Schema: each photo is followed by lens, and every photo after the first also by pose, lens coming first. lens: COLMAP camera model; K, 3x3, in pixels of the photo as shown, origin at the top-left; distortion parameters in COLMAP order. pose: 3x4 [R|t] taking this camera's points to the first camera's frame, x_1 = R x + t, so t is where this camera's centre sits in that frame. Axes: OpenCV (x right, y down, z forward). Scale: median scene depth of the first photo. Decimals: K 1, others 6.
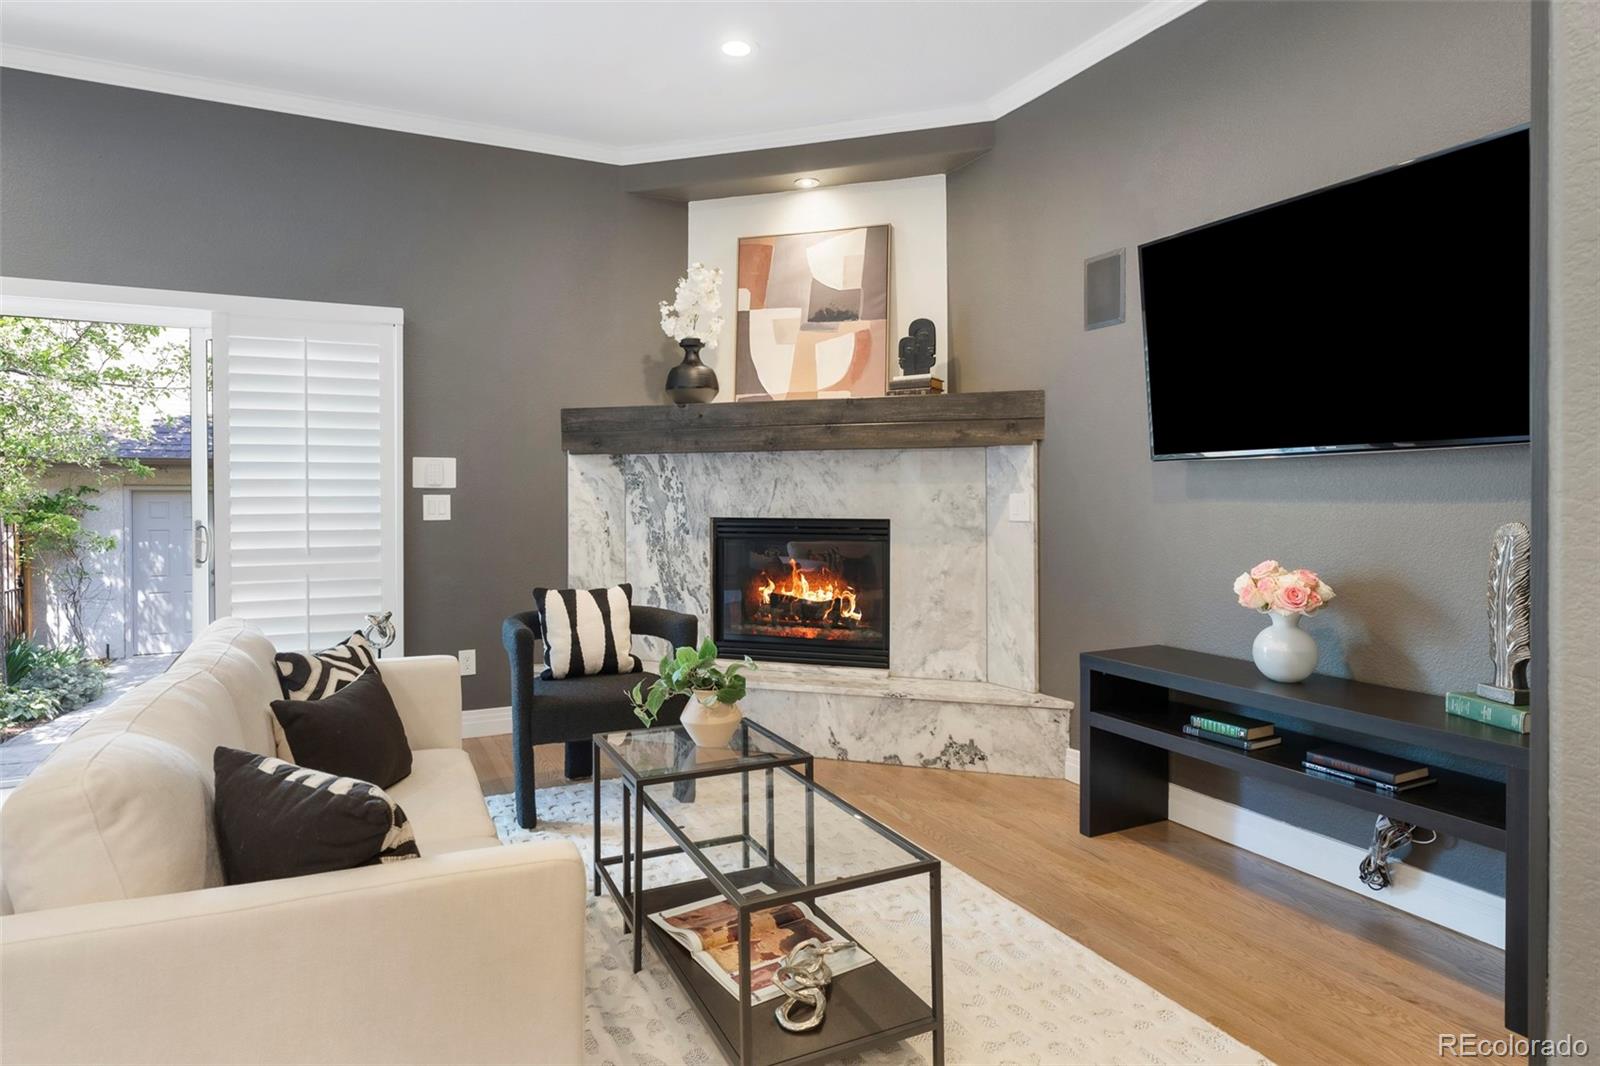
lens RADIAL K [[889.1, 0, 789.6], [0, 889.1, 536.0], [0, 0, 1]] dist [-0.003765, -0.000923]
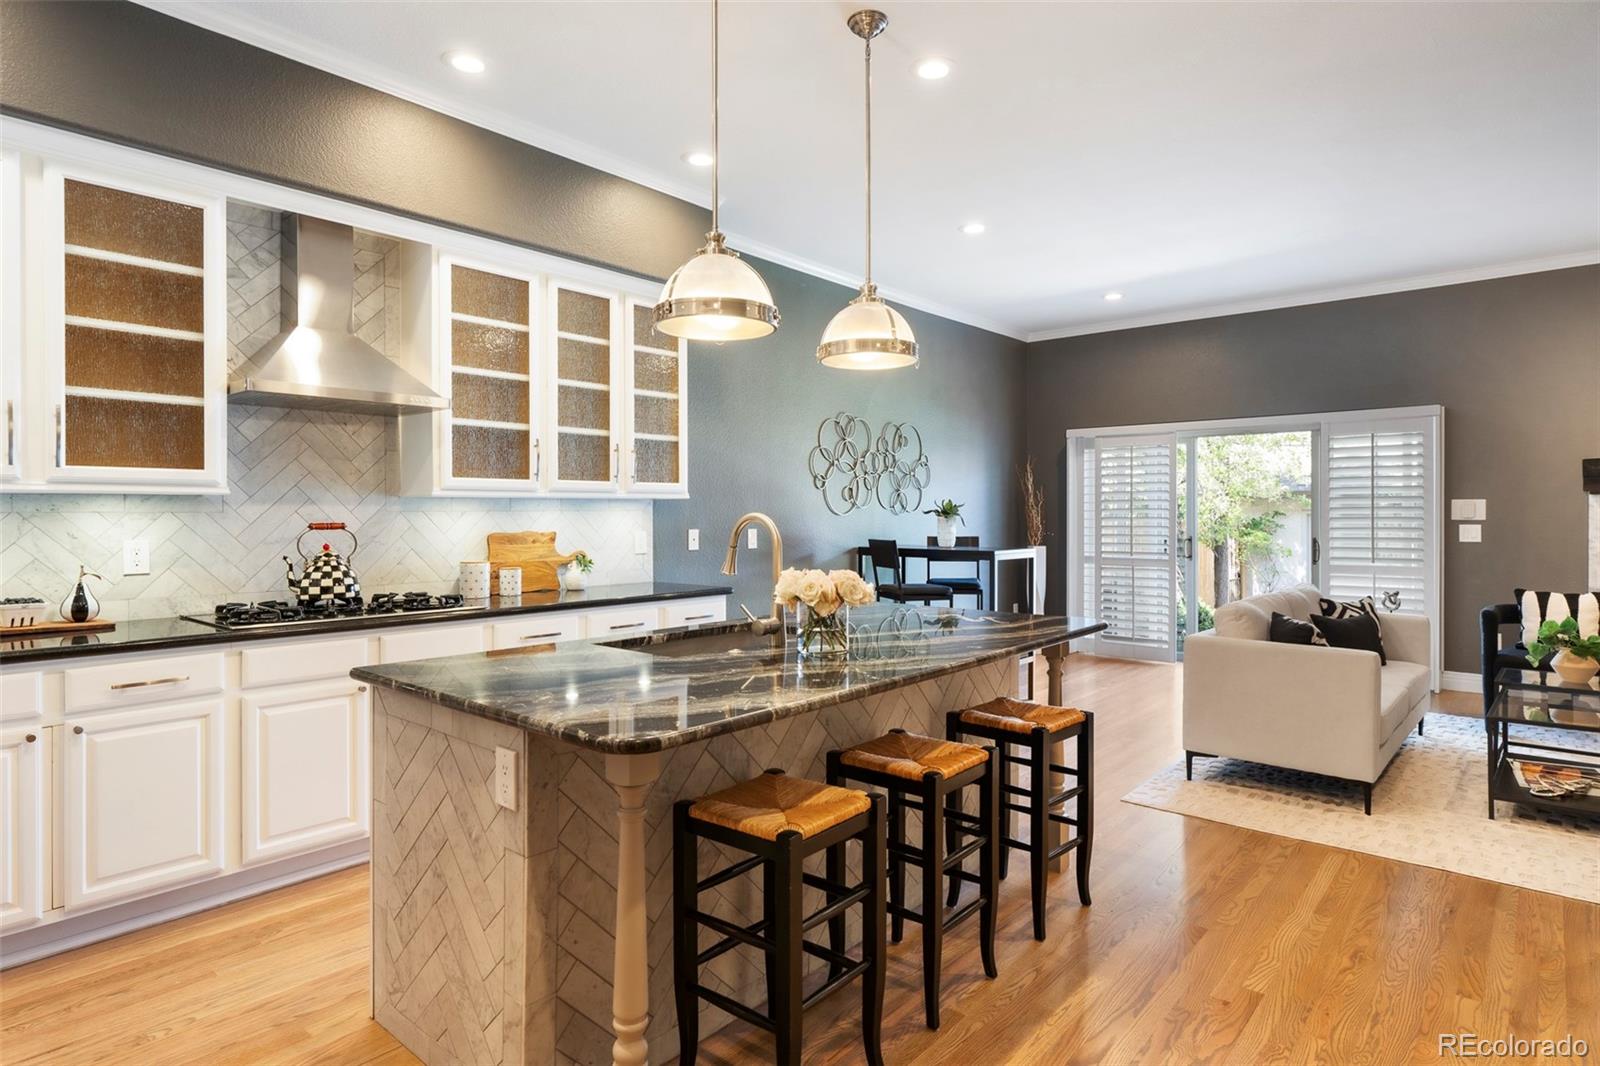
lens RADIAL K [[889.1, 0, 784.3], [0, 889.1, 527.4], [0, 0, 1]] dist [-0.003765, -0.000923]
pose [[0.368785, 0.014851, -0.929396, 0.517009], [-0.040583, 0.999176, -0.000137, 0.004735], [0.928629, 0.037768, 0.369083, -0.561991]]
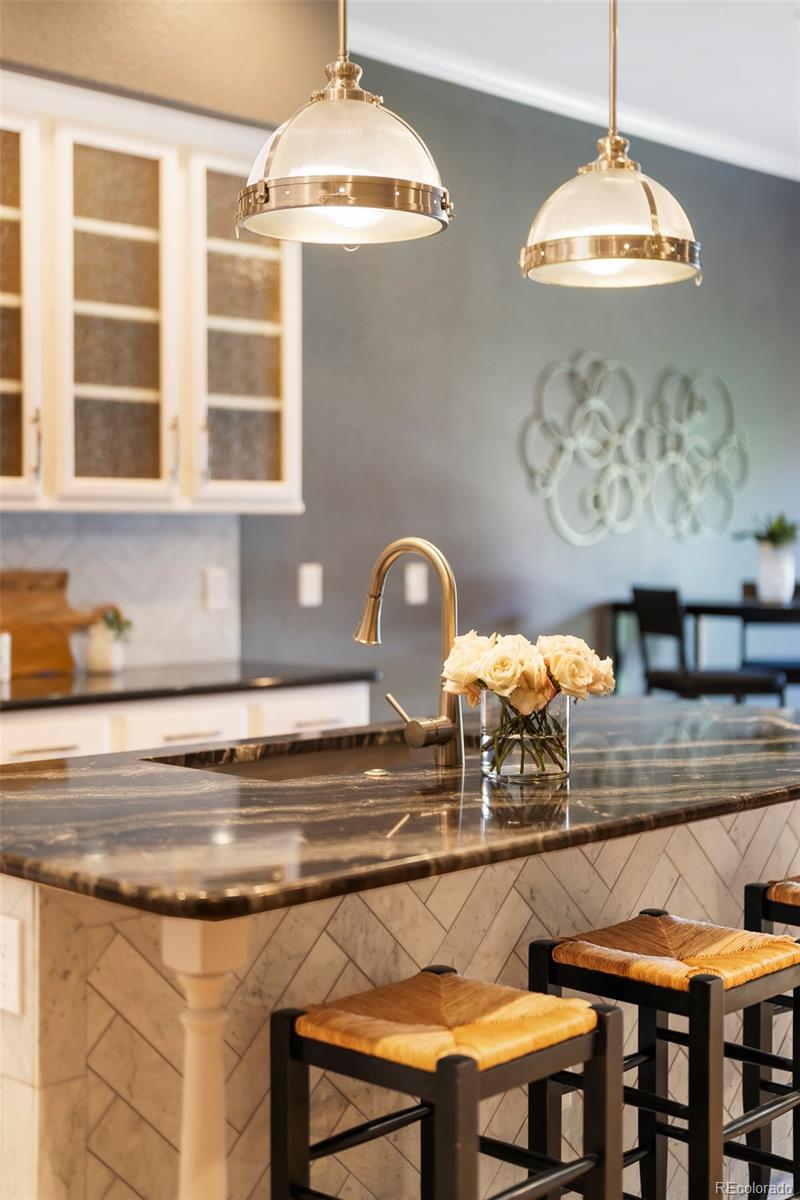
lens RADIAL K [[1695.8, 0, 398.1], [0, 1695.8, 588.1], [0, 0, 1]] dist [-0.003817, 0.000000]
pose [[0.319605, 0.029042, -0.947106, 0.589027], [-0.042569, 0.998961, 0.016267, 0.004779], [0.946594, 0.035118, 0.320509, -0.578958]]
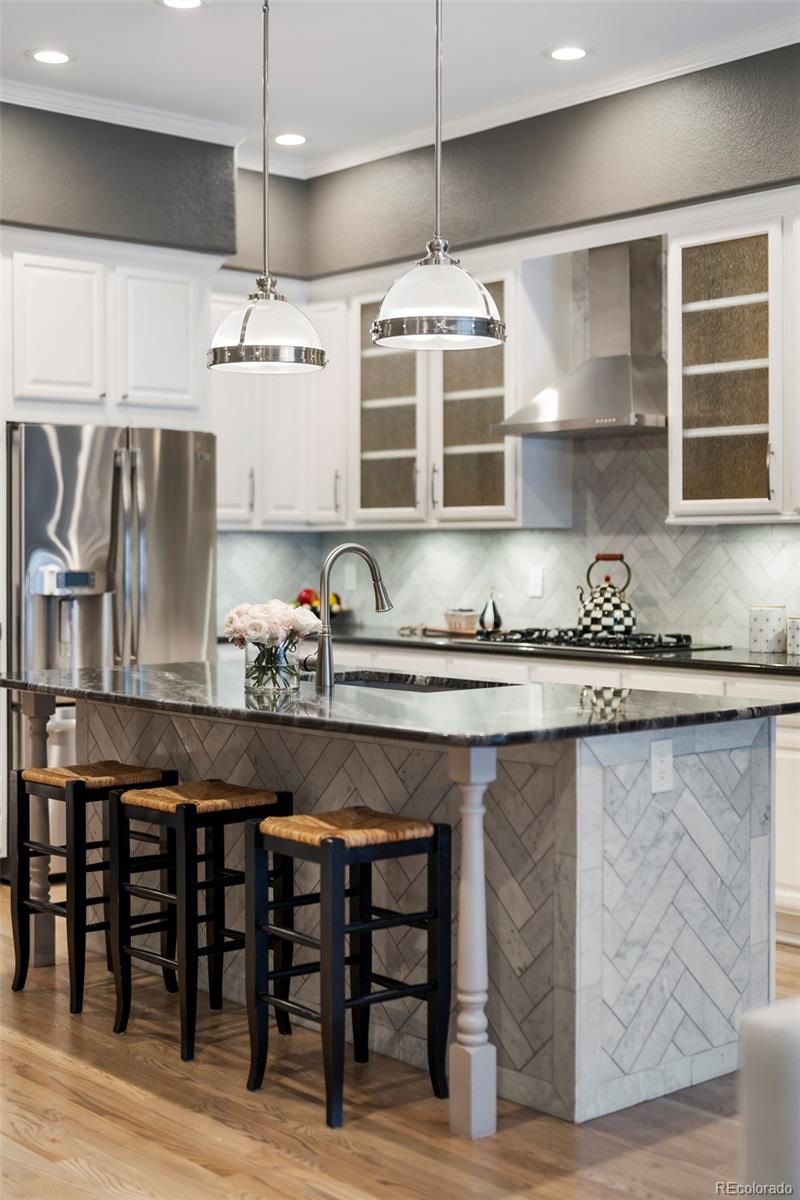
lens RADIAL K [[1695.8, 0, 404.6], [0, 1695.8, 596.0], [0, 0, 1]] dist [-0.003817, 0.000000]
pose [[-0.974091, 0.007943, -0.226016, 0.134022], [-0.008464, 0.997403, 0.071529, -0.050074], [0.225997, 0.071589, -0.971494, 0.749138]]
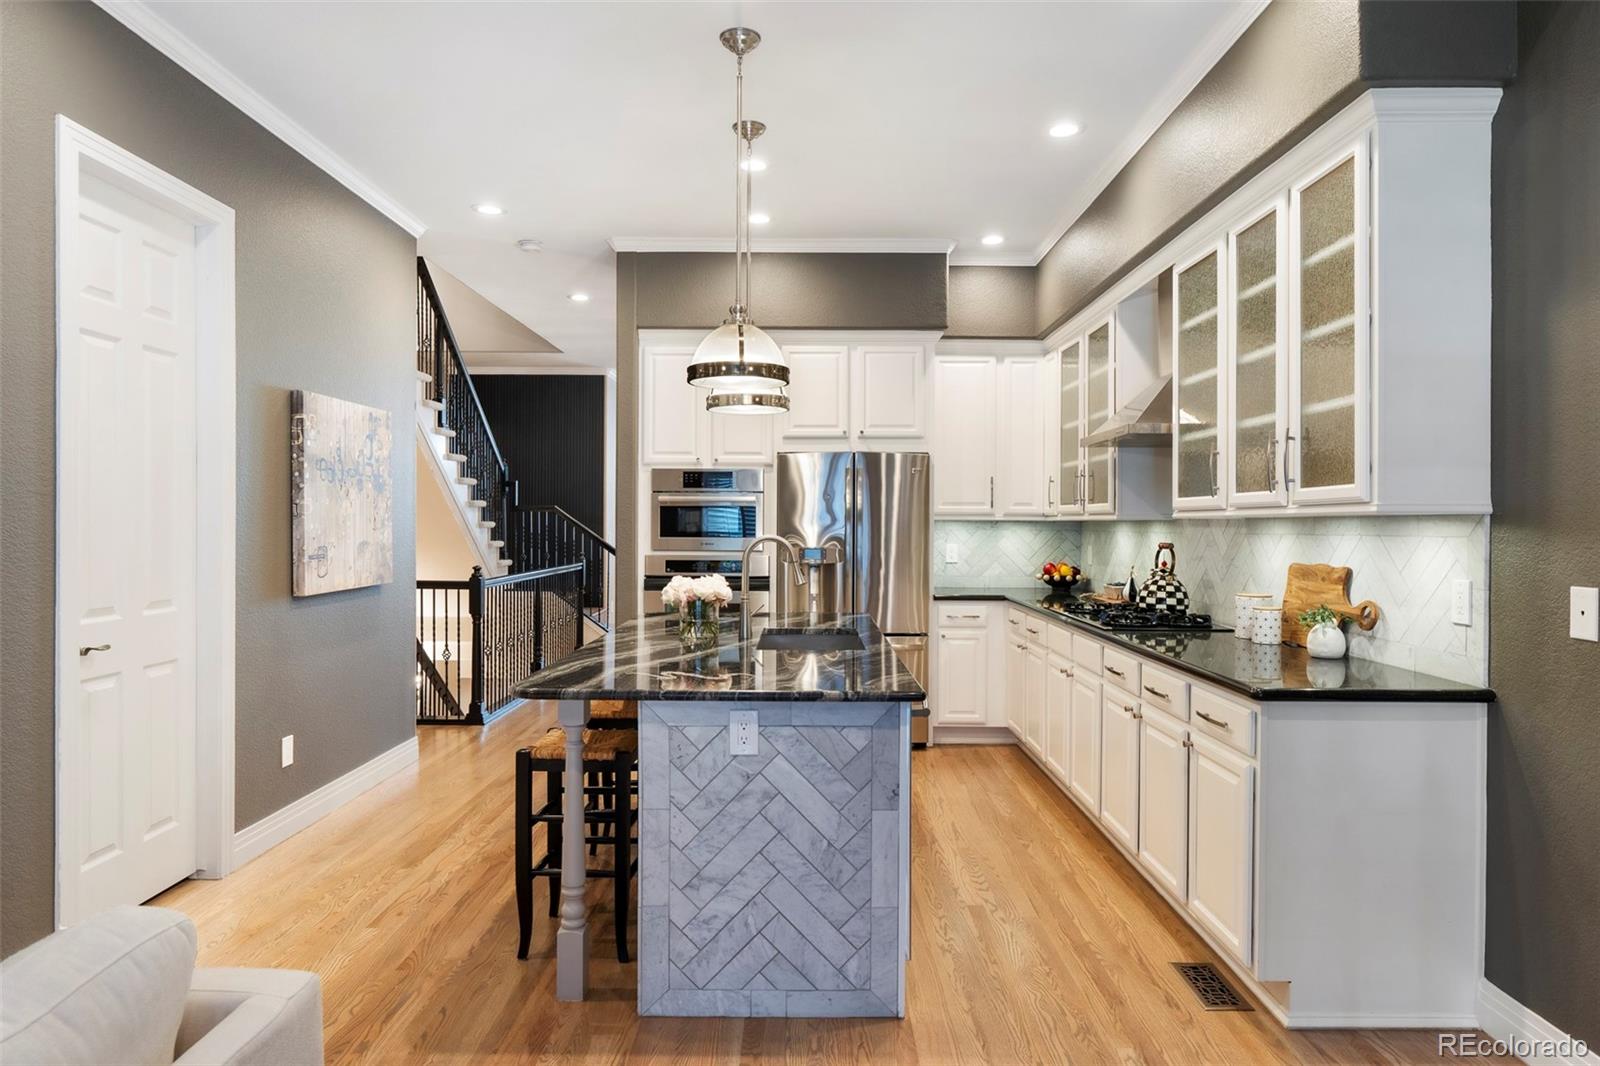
lens RADIAL K [[990.3, 0, 794.9], [0, 990.3, 530.9], [0, 0, 1]] dist [-0.010374, 0.002266]
pose [[-0.875247, -0.007589, 0.483616, -0.534937], [0.017620, 0.998713, 0.047560, -0.049709], [-0.483355, 0.050148, -0.873987, 0.418888]]
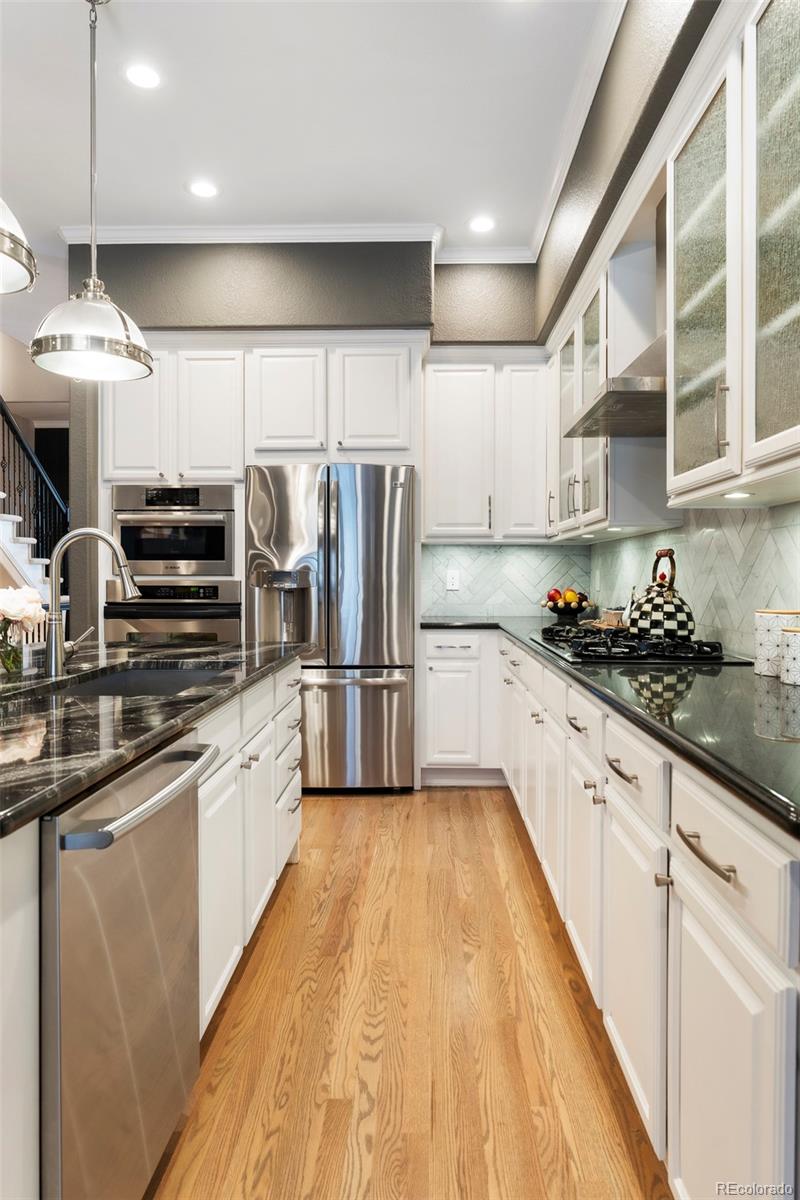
lens RADIAL K [[742.7, 0, 414.6], [0, 742.7, 589.0], [0, 0, 1]] dist [-0.010374, 0.002266]
pose [[-0.869345, -0.007658, 0.494146, -0.495369], [0.021081, 0.998395, 0.052560, 0.014342], [-0.493756, 0.056110, -0.867788, -0.046857]]
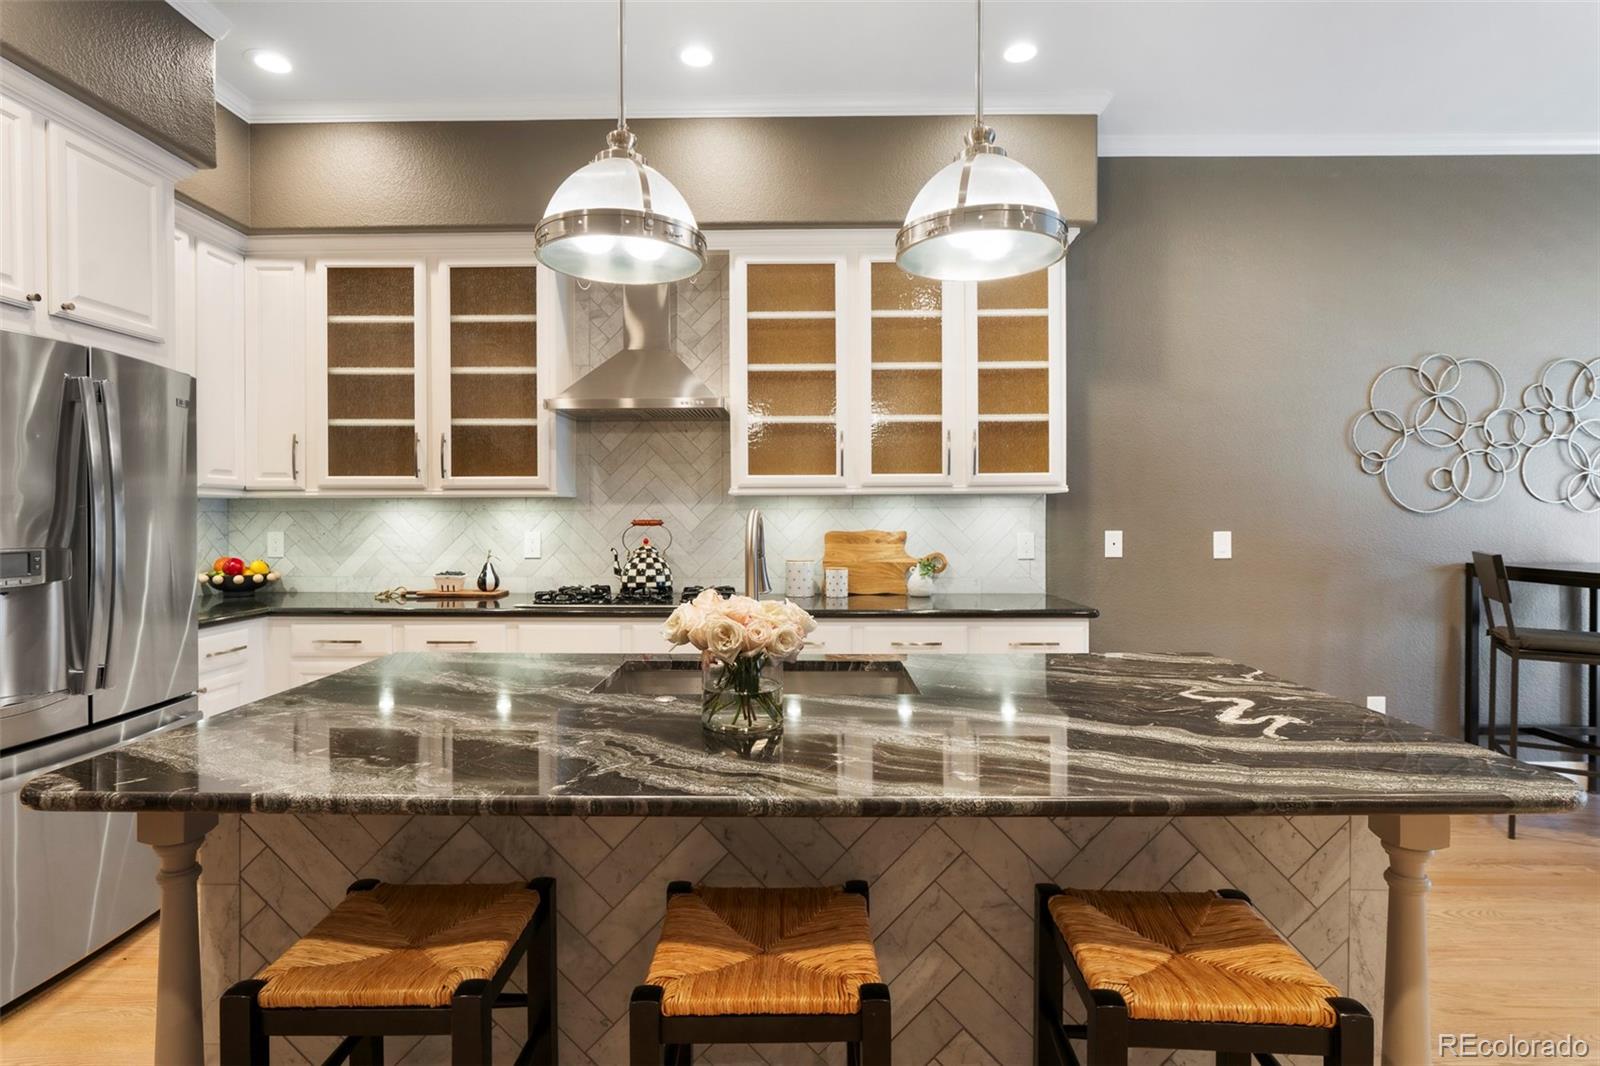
lens RADIAL K [[801.2, 0, 797.4], [0, 801.2, 525.4], [0, 0, 1]] dist [-0.003759, 0.001827]
pose [[-0.476812, 0.014993, -0.878877, 0.265172], [-0.036153, 0.998674, 0.036651, -0.012379], [0.878261, 0.049249, -0.475638, -0.130253]]
